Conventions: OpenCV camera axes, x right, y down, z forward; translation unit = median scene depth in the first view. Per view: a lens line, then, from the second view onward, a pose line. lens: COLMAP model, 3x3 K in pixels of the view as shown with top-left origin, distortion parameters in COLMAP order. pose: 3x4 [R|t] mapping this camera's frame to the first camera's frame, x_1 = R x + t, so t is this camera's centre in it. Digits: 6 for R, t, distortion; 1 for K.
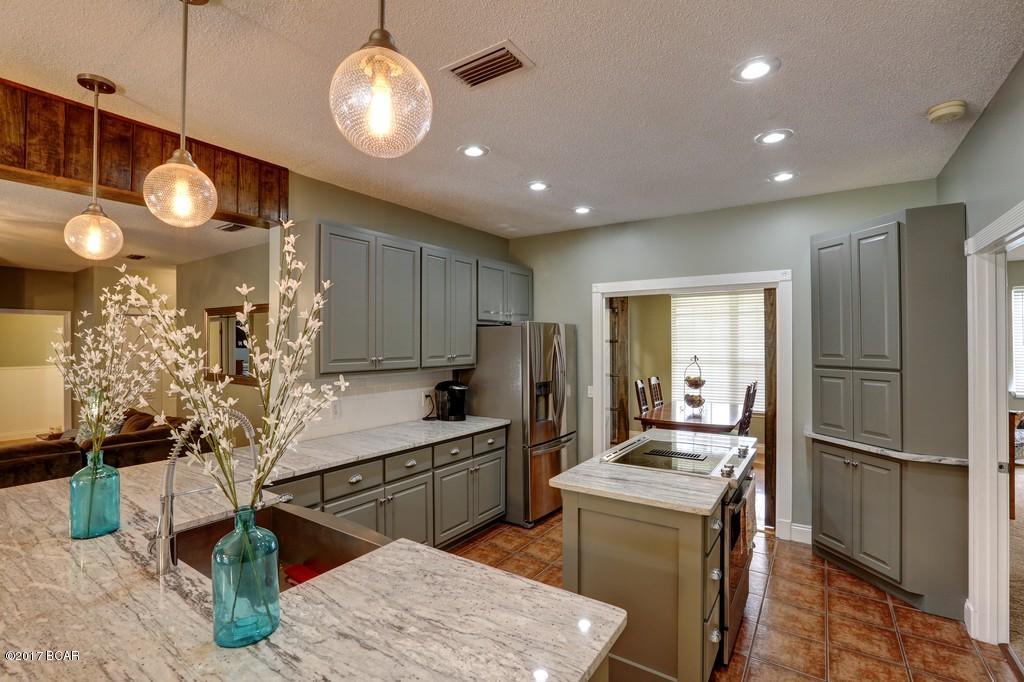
lens RADIAL K [[465.6, 0, 513.5], [0, 465.6, 338.2], [0, 0, 1]] dist [-0.036497, 0.002466]
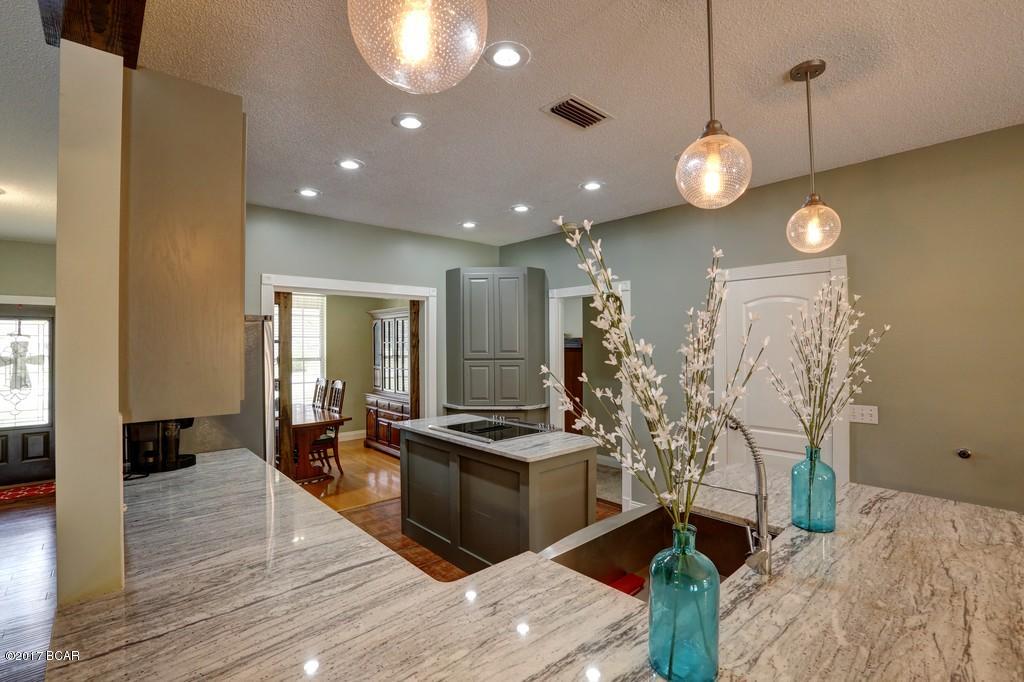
lens RADIAL K [[465.6, 0, 513.1], [0, 465.6, 340.0], [0, 0, 1]] dist [-0.036497, 0.002466]
pose [[0.247352, 0.003542, 0.968919, -1.269209], [-0.005617, 0.999982, -0.002222, 0.004532], [-0.968909, -0.004892, 0.247368, 0.864809]]
